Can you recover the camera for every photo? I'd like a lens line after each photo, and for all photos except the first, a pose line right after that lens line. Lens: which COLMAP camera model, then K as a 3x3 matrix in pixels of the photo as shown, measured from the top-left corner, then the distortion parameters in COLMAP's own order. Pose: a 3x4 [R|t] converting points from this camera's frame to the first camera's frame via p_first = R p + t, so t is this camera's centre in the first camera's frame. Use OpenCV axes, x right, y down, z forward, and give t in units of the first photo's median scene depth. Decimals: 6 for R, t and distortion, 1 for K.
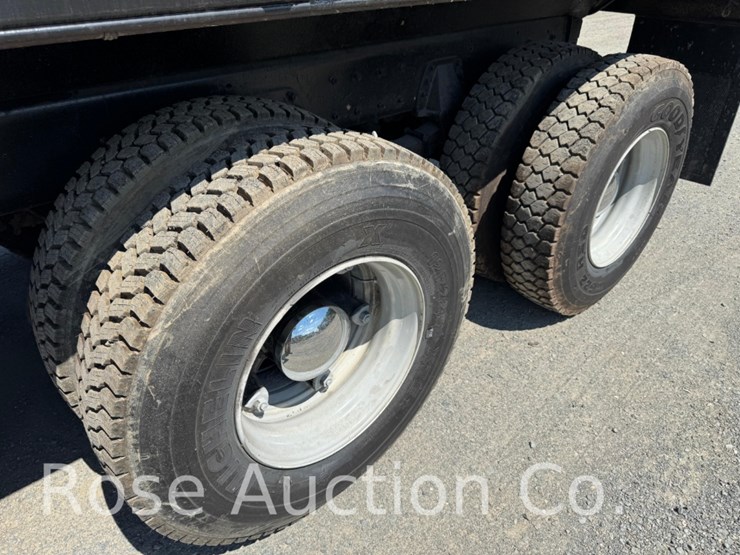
lens RADIAL K [[526.1, 0, 371.2], [0, 526.1, 278.8], [0, 0, 1]] dist [0.057302, -0.059059]
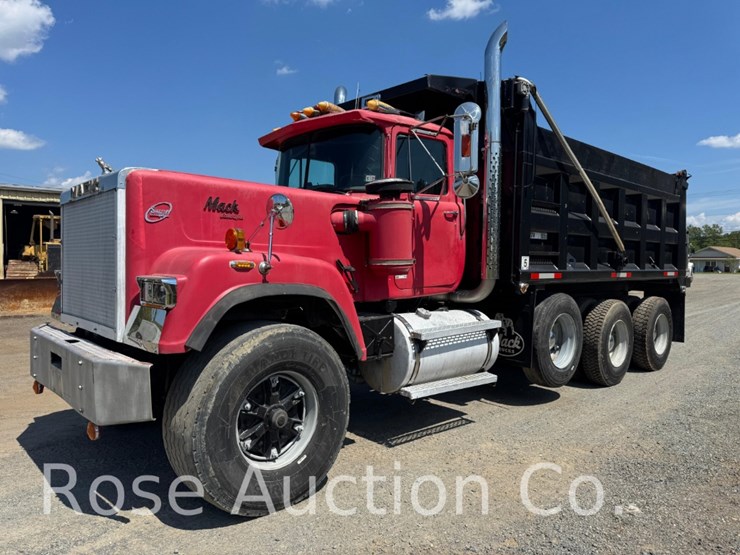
lens RADIAL K [[526.1, 0, 372.8], [0, 526.1, 278.8], [0, 0, 1]] dist [0.057302, -0.059059]
pose [[0.999625, 0.010164, 0.025427, -1.772926], [0.004190, 0.860844, -0.508853, 1.547301], [-0.027061, 0.508768, 0.860478, -2.542818]]
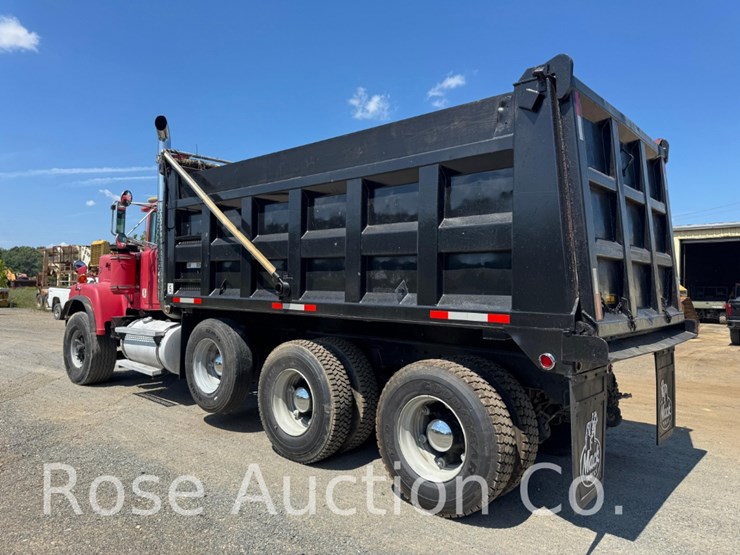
lens RADIAL K [[526.1, 0, 368.2], [0, 526.1, 277.2], [0, 0, 1]] dist [0.057302, -0.059059]
pose [[0.108528, -0.018450, -0.993922, 2.565717], [-0.545563, 0.834701, -0.075066, -0.394801], [0.831013, 0.550394, 0.080523, 0.462480]]
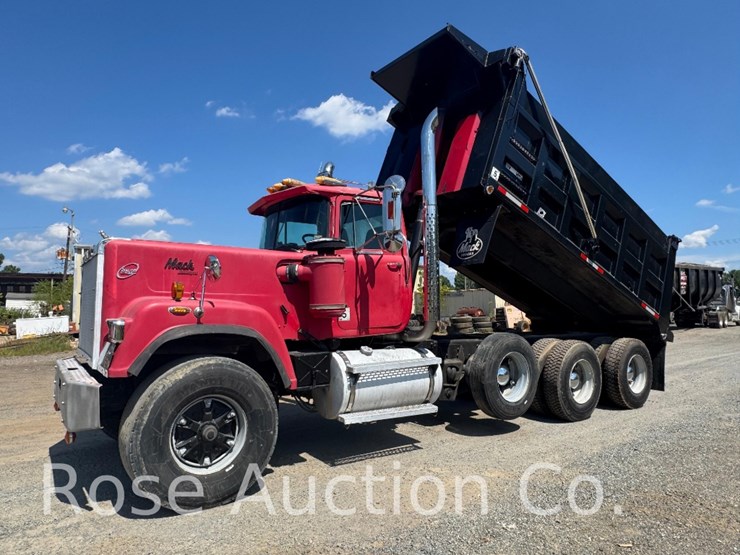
lens RADIAL K [[486.2, 0, 361.4], [0, 486.2, 275.7], [0, 0, 1]] dist [-0.006294, 0.017873]
pose [[0.992951, -0.004406, -0.118440, -1.197819], [-0.066293, 0.807726, -0.585819, 1.657656], [0.098248, 0.589541, 0.801741, -2.717167]]
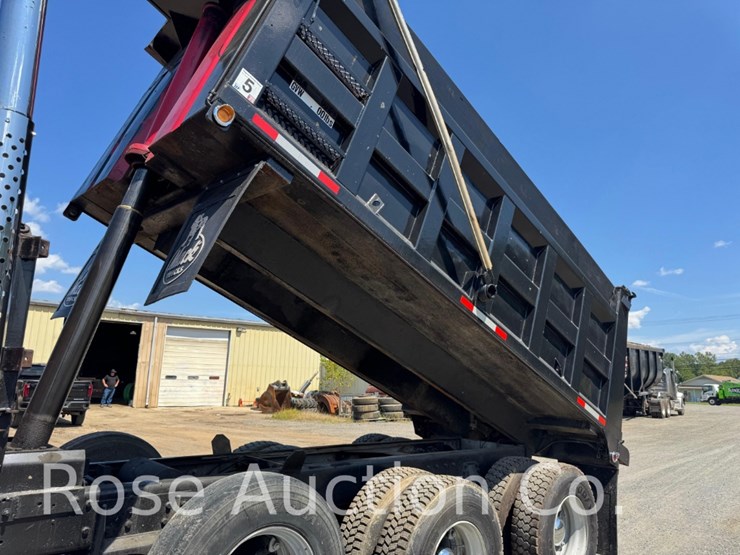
lens RADIAL K [[526.1, 0, 366.9], [0, 526.1, 273.1], [0, 0, 1]] dist [0.057302, -0.059059]
pose [[0.998956, 0.040170, 0.021775, -0.422463], [-0.013815, 0.719780, -0.694064, 0.635557], [-0.043554, 0.693039, 0.719584, -1.257198]]
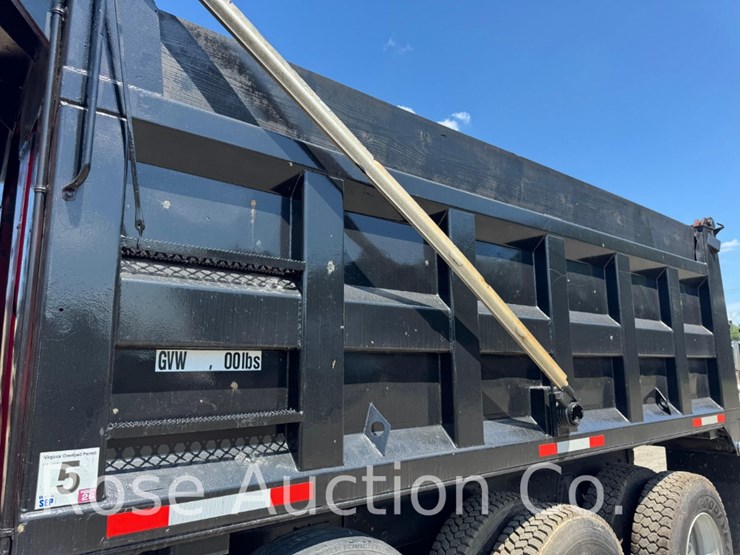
lens RADIAL K [[526.1, 0, 367.8], [0, 526.1, 283.3], [0, 0, 1]] dist [0.057302, -0.059059]
pose [[0.998416, -0.022151, -0.051726, -0.495296], [-0.017978, 0.745503, -0.666260, 0.368675], [0.053320, 0.666134, 0.743923, -0.932278]]
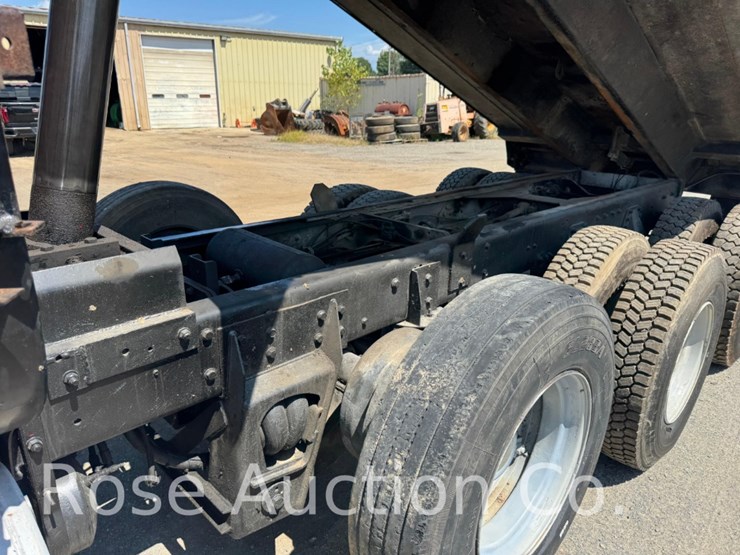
lens RADIAL K [[526.1, 0, 364.7], [0, 526.1, 276.0], [0, 0, 1]] dist [0.057302, -0.059059]
pose [[0.998643, 0.003198, 0.051981, -0.905707], [0.009314, 0.971056, -0.238669, 0.213822], [-0.051240, 0.238830, 0.969709, -0.584971]]
